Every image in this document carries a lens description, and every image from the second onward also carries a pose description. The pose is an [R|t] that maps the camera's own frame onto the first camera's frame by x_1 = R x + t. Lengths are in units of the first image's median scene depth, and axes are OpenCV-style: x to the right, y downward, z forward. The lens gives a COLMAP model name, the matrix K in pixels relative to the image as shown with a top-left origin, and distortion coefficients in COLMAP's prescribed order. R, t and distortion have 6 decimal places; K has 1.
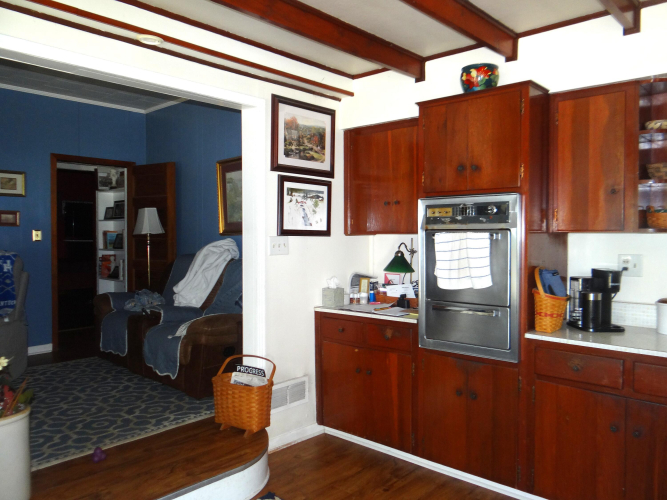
lens RADIAL K [[527.9, 0, 333.5], [0, 527.9, 250.0], [0, 0, 1]] dist [-0.002785, -0.000805]
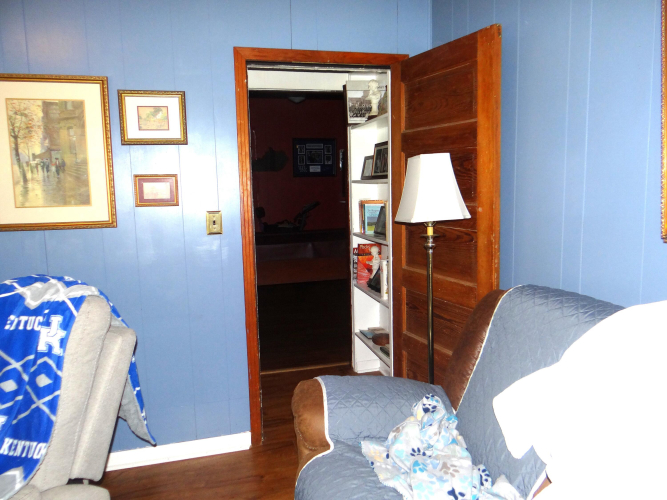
lens RADIAL K [[527.9, 0, 333.5], [0, 527.9, 250.0], [0, 0, 1]] dist [-0.002785, -0.000805]
pose [[0.847412, 0.045489, -0.528984, -0.180225], [0.010341, 0.994720, 0.102104, -0.044978], [0.530835, -0.091994, 0.842467, 0.560533]]
